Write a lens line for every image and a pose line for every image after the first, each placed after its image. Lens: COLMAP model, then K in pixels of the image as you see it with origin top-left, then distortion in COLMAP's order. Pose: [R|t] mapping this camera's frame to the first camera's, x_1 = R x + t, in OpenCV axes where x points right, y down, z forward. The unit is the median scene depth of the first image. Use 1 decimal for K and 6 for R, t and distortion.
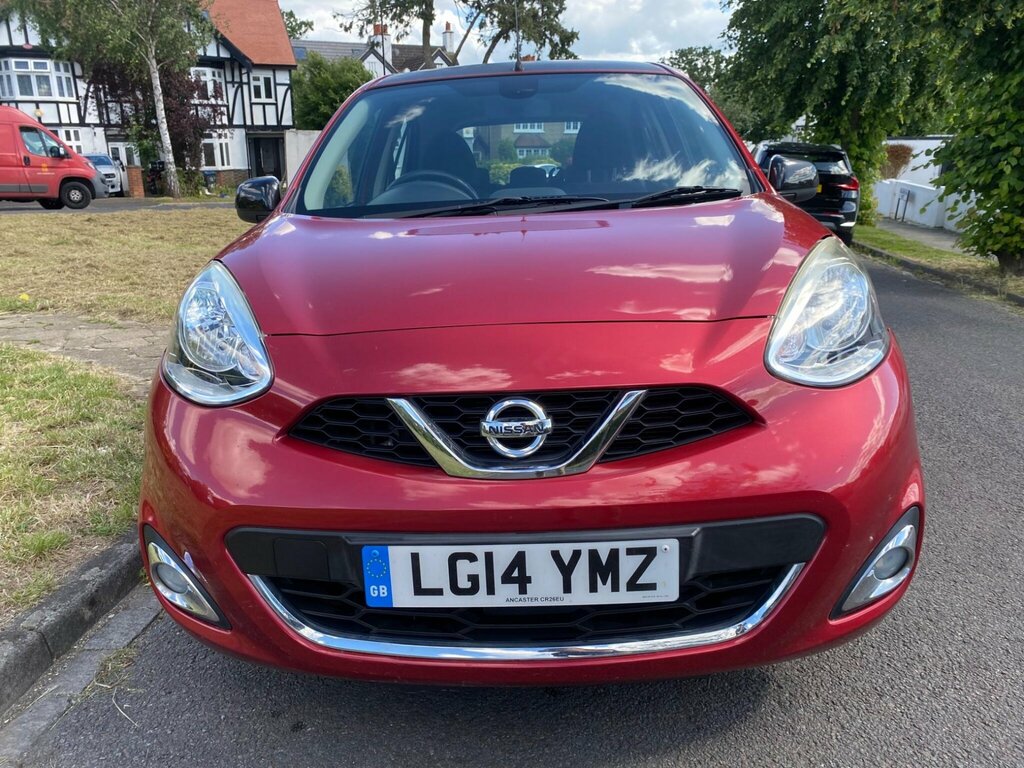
lens RADIAL K [[787.2, 0, 516.8], [0, 787.2, 377.7], [0, 0, 1]] dist [0.022580, -0.013752]
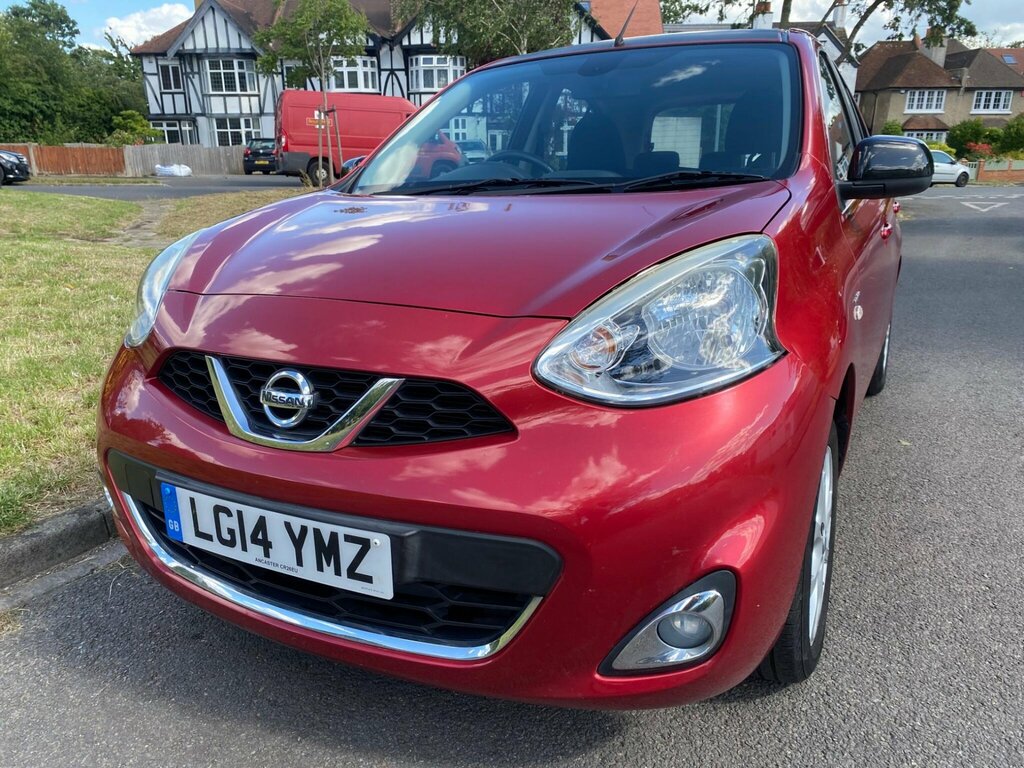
lens RADIAL K [[787.2, 0, 487.9], [0, 787.2, 383.2], [0, 0, 1]] dist [0.022580, -0.013752]
pose [[0.893915, 0.135626, -0.427226, 0.672651], [-0.125299, 0.990737, 0.052346, -0.043139], [0.430368, 0.006739, 0.902628, 0.181837]]
